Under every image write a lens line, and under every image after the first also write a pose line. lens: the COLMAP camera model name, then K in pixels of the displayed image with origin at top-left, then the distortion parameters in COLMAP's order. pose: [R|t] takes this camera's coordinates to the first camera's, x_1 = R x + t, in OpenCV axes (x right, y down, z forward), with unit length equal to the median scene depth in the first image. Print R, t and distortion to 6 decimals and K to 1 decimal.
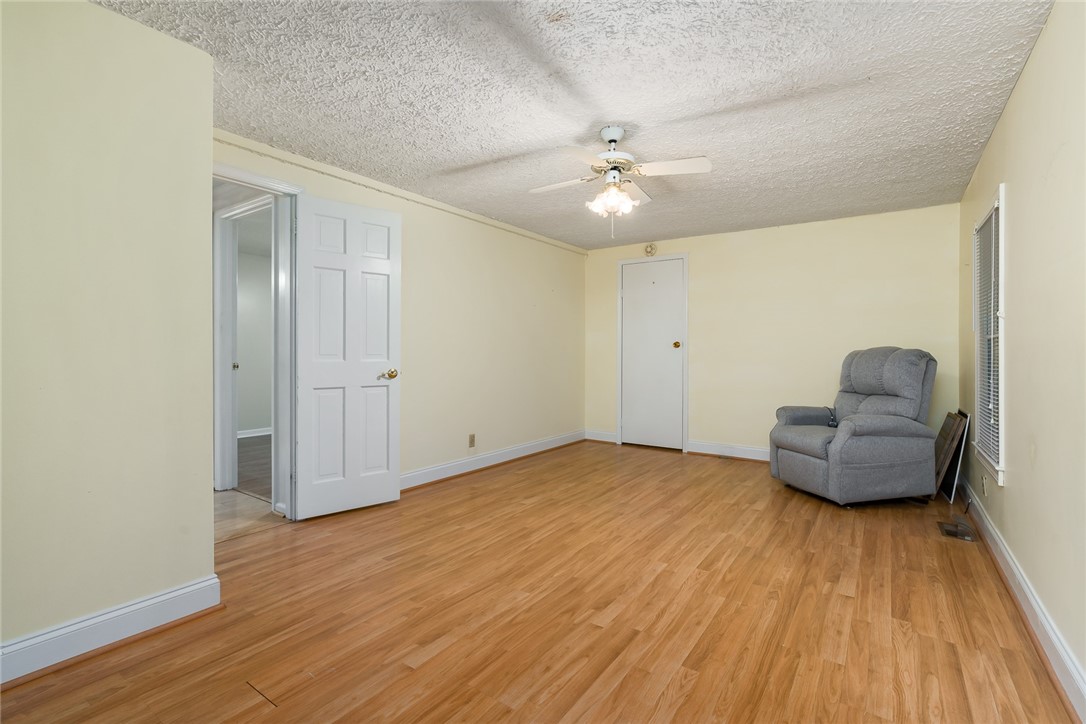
lens RADIAL K [[484.4, 0, 546.1], [0, 484.4, 353.7], [0, 0, 1]] dist [-0.008978, 0.000212]
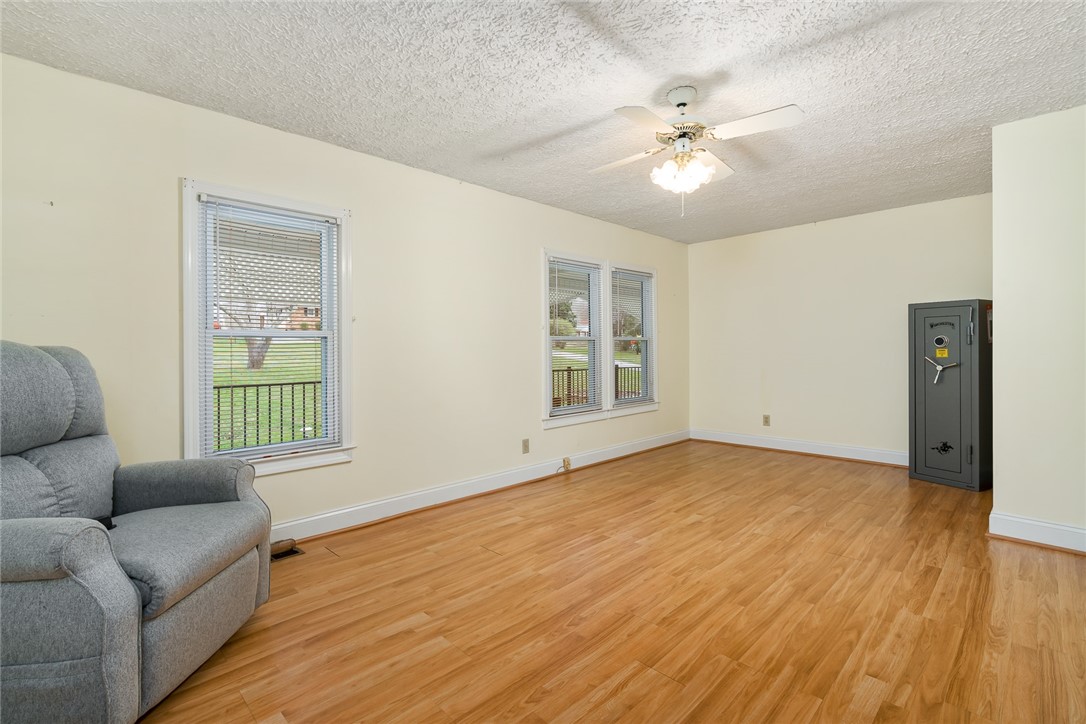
lens RADIAL K [[484.4, 0, 546.1], [0, 484.4, 353.7], [0, 0, 1]] dist [-0.008978, 0.000212]
pose [[-0.983098, 0.003359, 0.183050, 0.235352], [0.005606, 0.999915, 0.011760, -0.005916], [-0.182995, 0.012587, -0.983033, 2.017257]]
